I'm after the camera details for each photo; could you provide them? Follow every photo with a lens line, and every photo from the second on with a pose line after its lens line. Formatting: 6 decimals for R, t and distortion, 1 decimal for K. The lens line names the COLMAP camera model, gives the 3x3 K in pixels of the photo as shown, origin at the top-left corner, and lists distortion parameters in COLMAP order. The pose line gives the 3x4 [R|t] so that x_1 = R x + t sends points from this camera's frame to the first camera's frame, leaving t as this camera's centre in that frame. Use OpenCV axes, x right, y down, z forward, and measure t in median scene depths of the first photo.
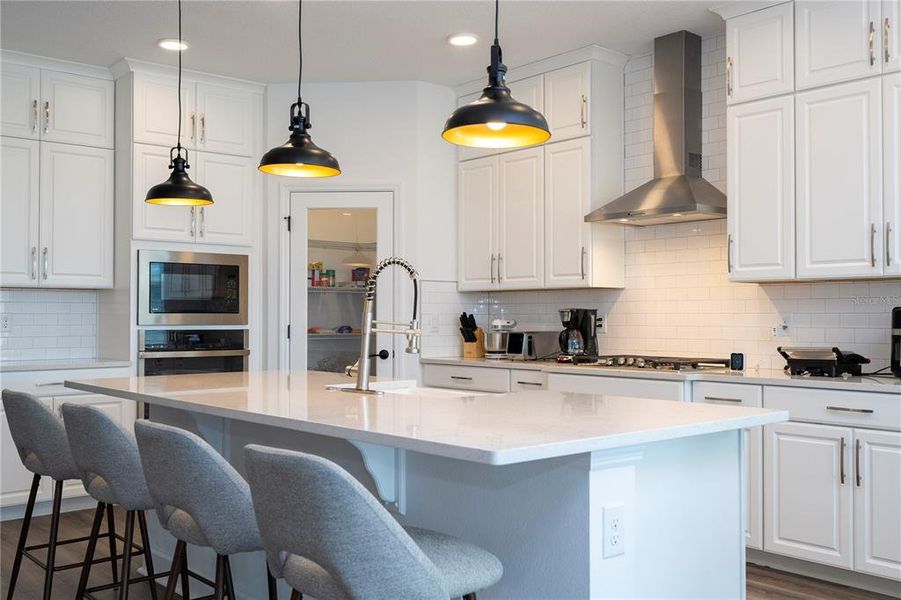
lens RADIAL K [[879.0, 0, 456.6], [0, 879.0, 299.6], [0, 0, 1]] dist [0.005287, 0.000000]
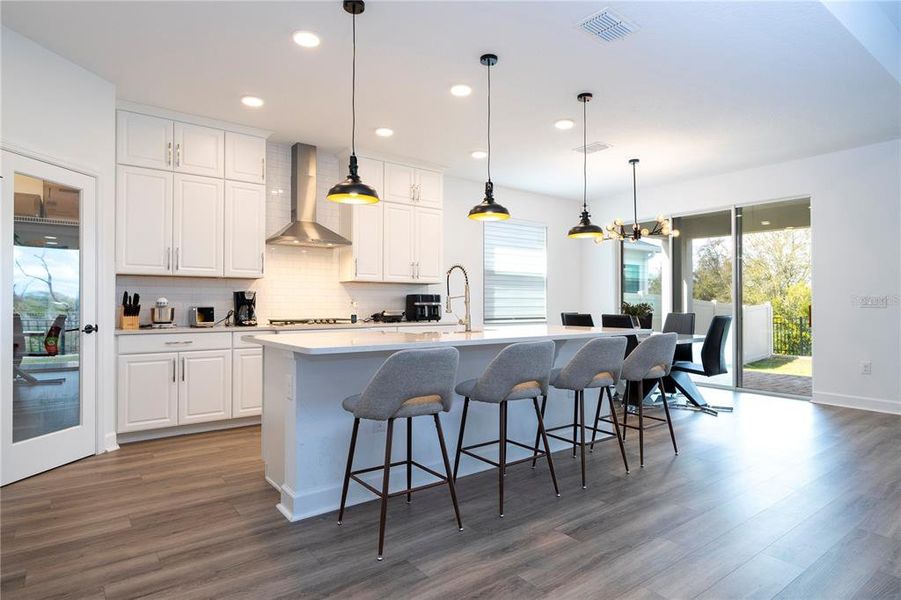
lens RADIAL K [[502.6, 0, 455.5], [0, 502.6, 300.3], [0, 0, 1]] dist [0.008019, -0.001567]
pose [[0.062268, 0.009303, 0.998016, -0.784066], [-0.020746, 0.999753, -0.008024, 0.027569], [-0.997844, -0.020205, 0.062445, 0.612425]]
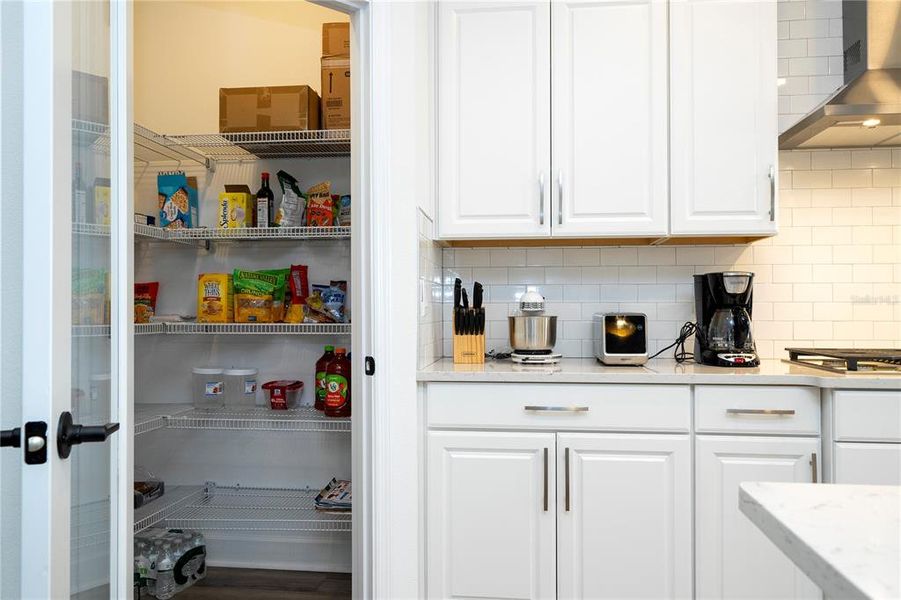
lens RADIAL K [[668.3, 0, 447.6], [0, 668.3, 303.4], [0, 0, 1]] dist [-0.000693, 0.000158]
pose [[0.739848, 0.000507, 0.672774, -0.321797], [-0.011639, 0.999860, 0.012046, 0.029663], [-0.672674, -0.016742, 0.739750, 0.851296]]
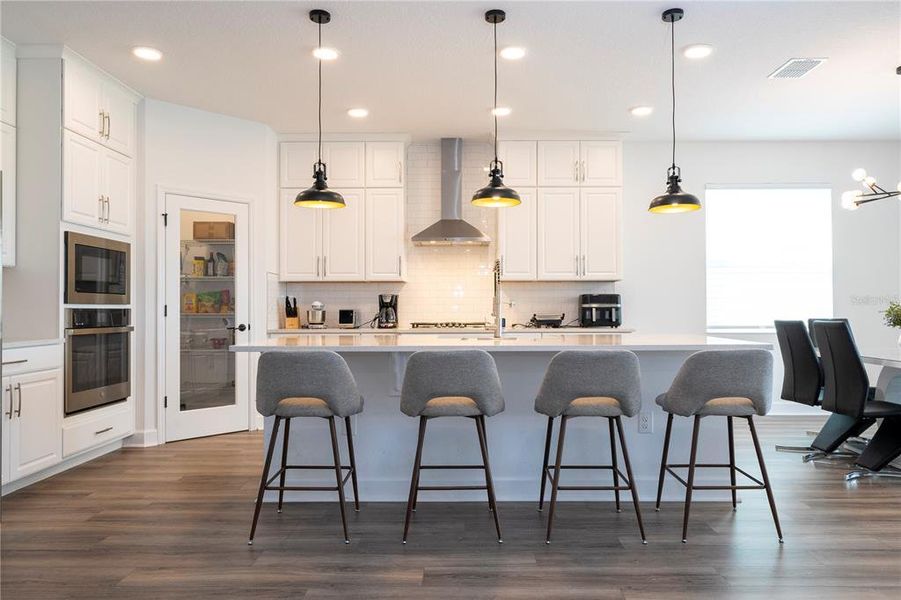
lens RADIAL K [[607.9, 0, 457.5], [0, 607.9, 300.4], [0, 0, 1]] dist [0.000966, -0.006466]
pose [[0.657600, 0.008507, 0.753319, -0.653427], [-0.013141, 0.999914, 0.000179, 0.020738], [-0.753253, -0.010017, 0.657655, 0.191911]]
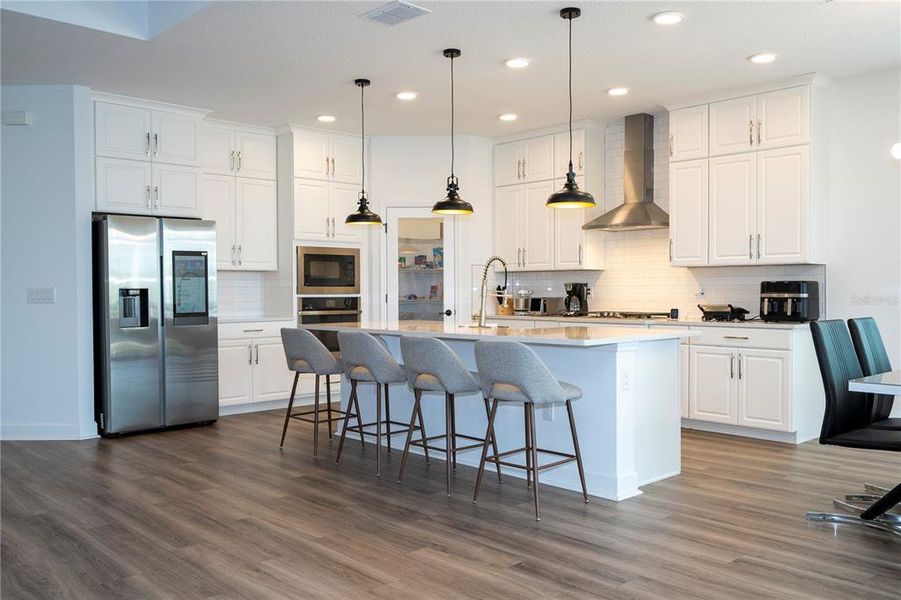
lens RADIAL K [[770.5, 0, 455.9], [0, 770.5, 298.0], [0, 0, 1]] dist [0.001172, 0.001932]
pose [[0.999186, -0.003980, 0.040140, -0.146500], [0.002730, 0.999511, 0.031156, -0.006857], [-0.040245, -0.031021, 0.998708, -0.422291]]
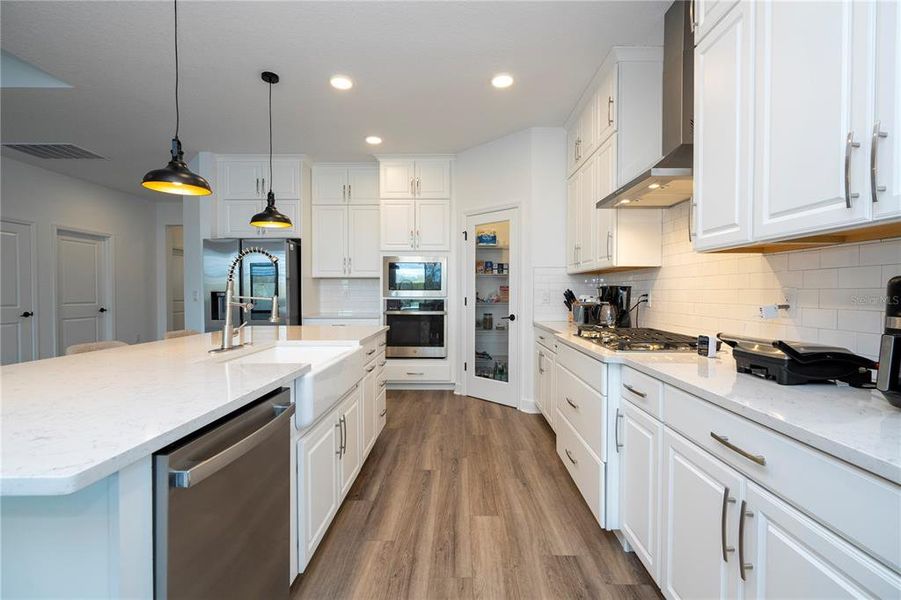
lens RADIAL K [[405.5, 0, 456.5], [0, 405.5, 298.1], [0, 0, 1]] dist [-0.002232, 0.001103]
pose [[0.751124, 0.010994, -0.660069, 0.357508], [0.012395, 0.999450, 0.030752, 0.008127], [0.660044, -0.031280, 0.750575, 0.491816]]
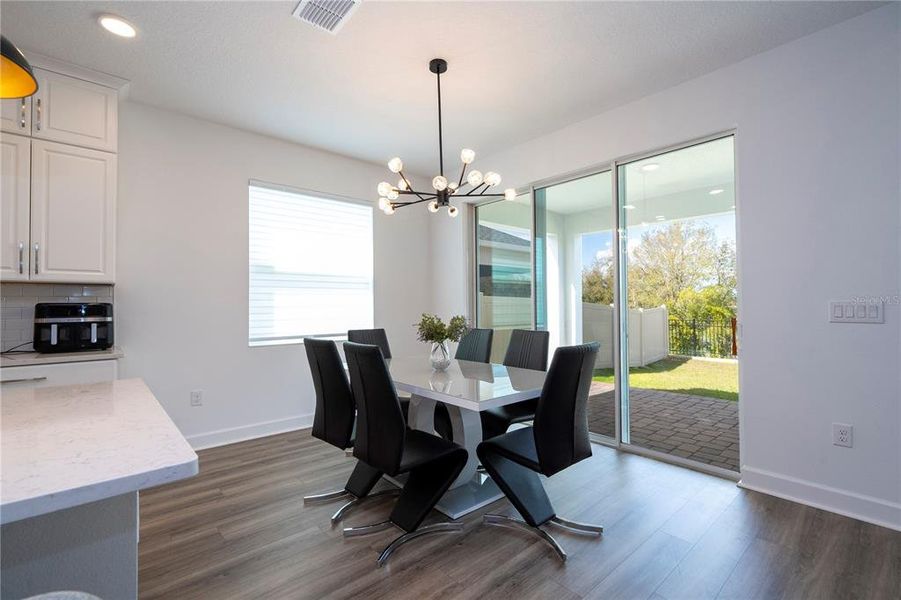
lens RADIAL K [[405.5, 0, 452.0], [0, 405.5, 300.3], [0, 0, 1]] dist [-0.002232, 0.001103]
pose [[-0.012747, 0.017185, 0.999771, -0.127747], [-0.013072, 0.999764, -0.017352, 0.004655], [-0.999833, -0.013290, -0.012520, 0.265357]]
